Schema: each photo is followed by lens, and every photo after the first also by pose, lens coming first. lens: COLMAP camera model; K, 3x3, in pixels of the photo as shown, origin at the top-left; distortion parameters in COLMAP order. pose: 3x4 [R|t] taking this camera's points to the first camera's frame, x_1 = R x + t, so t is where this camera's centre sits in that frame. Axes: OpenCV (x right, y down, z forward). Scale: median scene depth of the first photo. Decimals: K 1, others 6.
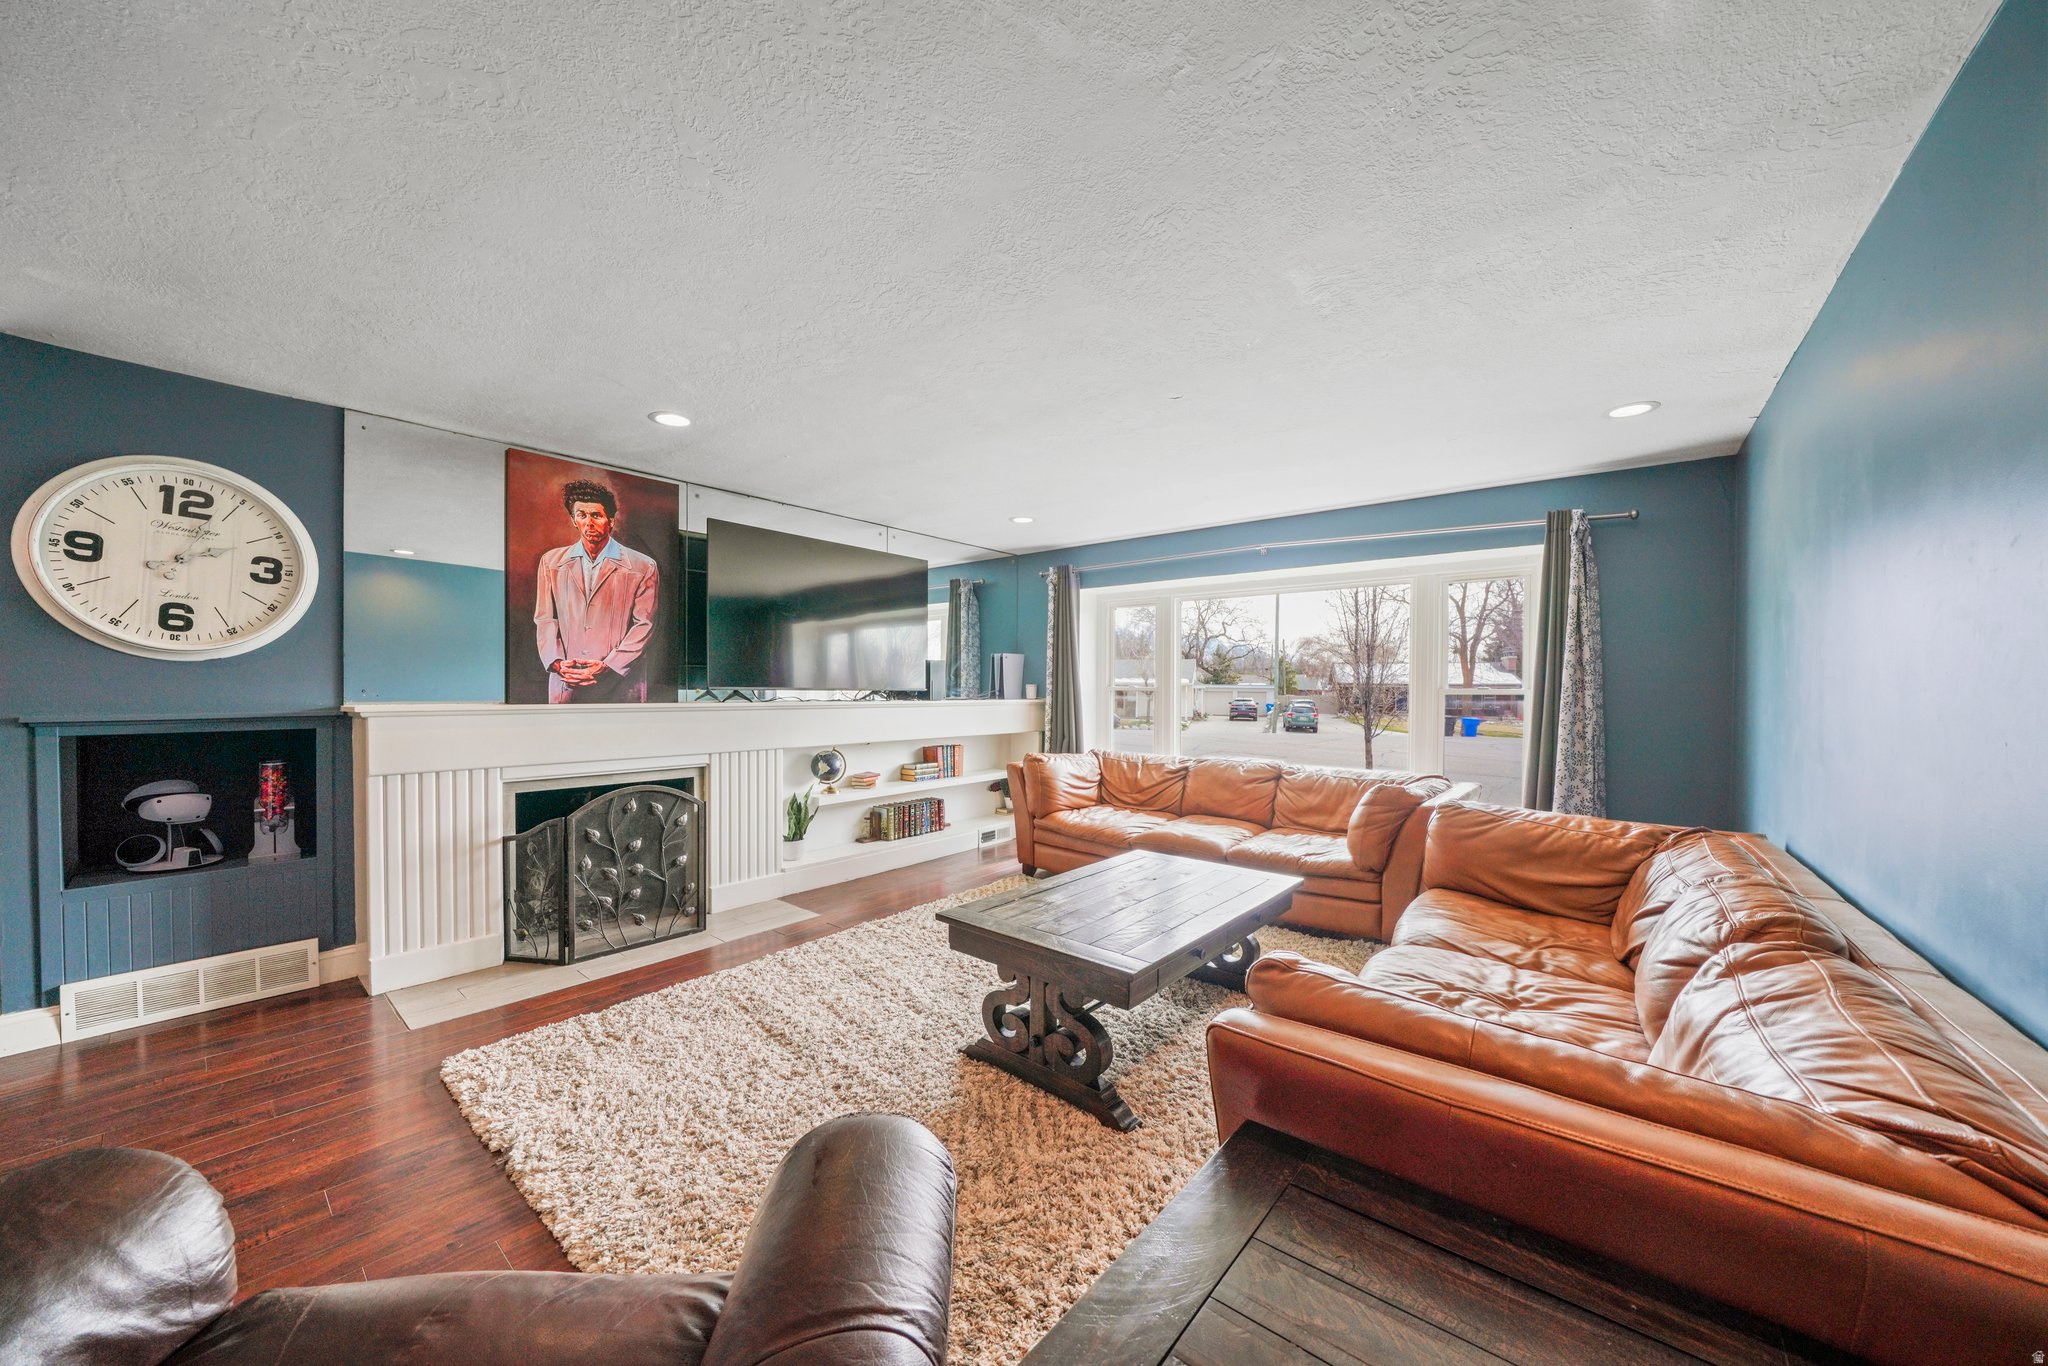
lens RADIAL K [[698.7, 0, 1029.5], [0, 698.7, 686.4], [0, 0, 1]] dist [-0.001879, -0.000082]
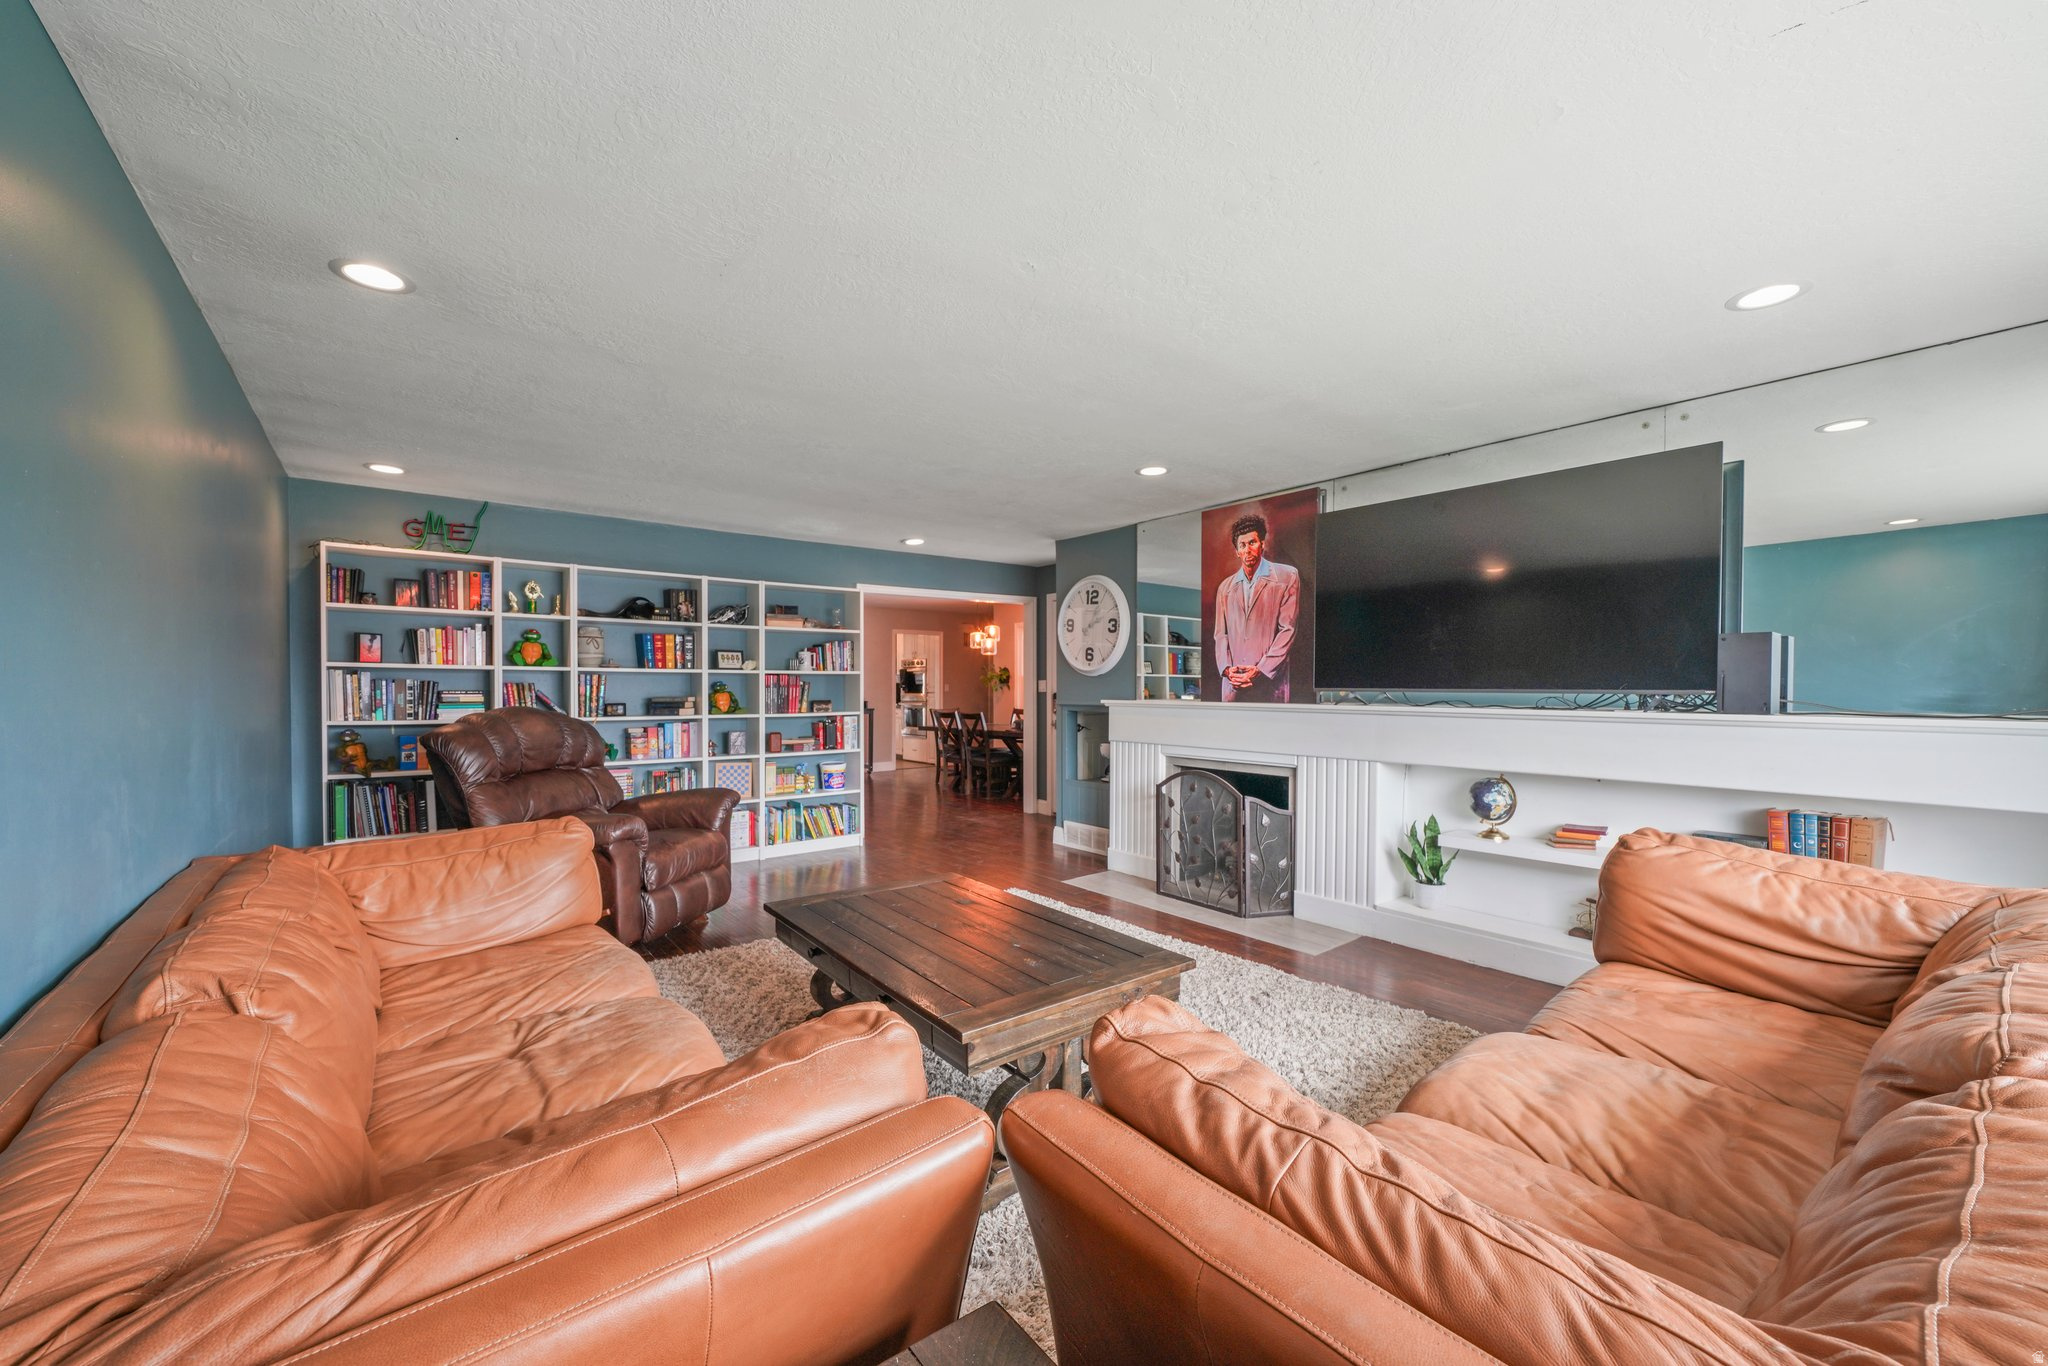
lens RADIAL K [[775.1, 0, 1027.5], [0, 775.1, 694.5], [0, 0, 1]] dist [0.000284, 0.000035]
pose [[-0.181341, 0.003065, -0.983415, 0.731356], [-0.003540, 0.999987, 0.003770, 0.007179], [0.983414, 0.004165, -0.181328, 0.866959]]
